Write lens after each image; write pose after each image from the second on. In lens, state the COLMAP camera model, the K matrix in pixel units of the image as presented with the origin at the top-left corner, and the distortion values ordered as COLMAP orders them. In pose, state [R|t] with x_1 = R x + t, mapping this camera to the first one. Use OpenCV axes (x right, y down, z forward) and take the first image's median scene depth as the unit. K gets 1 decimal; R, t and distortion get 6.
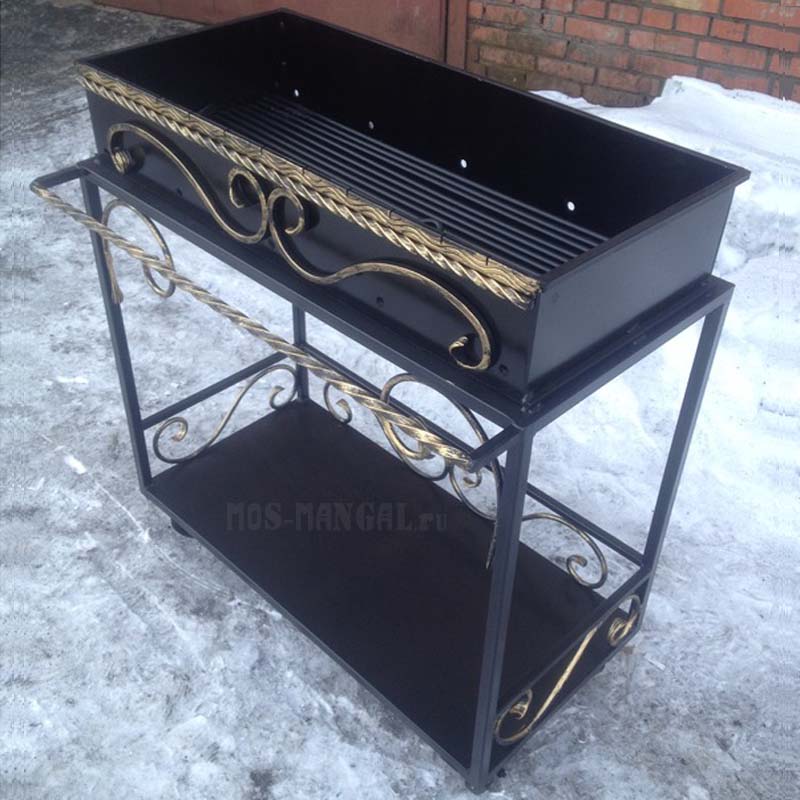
lens RADIAL K [[932.5, 0, 386.5], [0, 932.5, 404.3], [0, 0, 1]] dist [0.179663, -0.396922]
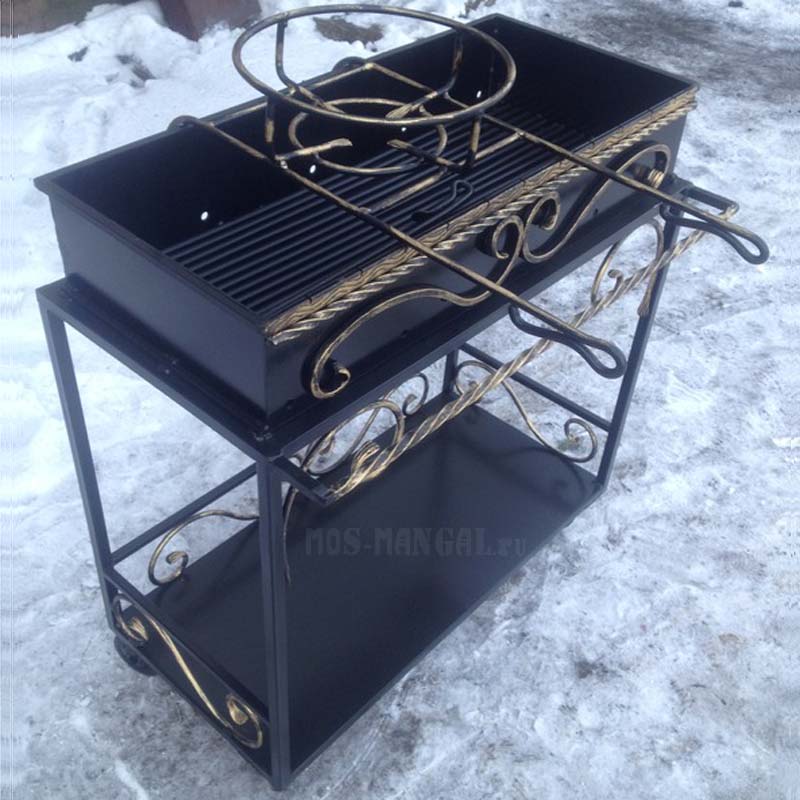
lens RADIAL K [[1009.6, 0, 401.2], [0, 1009.6, 401.6], [0, 0, 1]] dist [0.216412, -0.487162]
pose [[-0.047901, -0.663612, 0.746542, -0.751430], [0.569359, 0.595950, 0.566280, -0.561631], [-0.820692, 0.452176, 0.349287, 0.551013]]
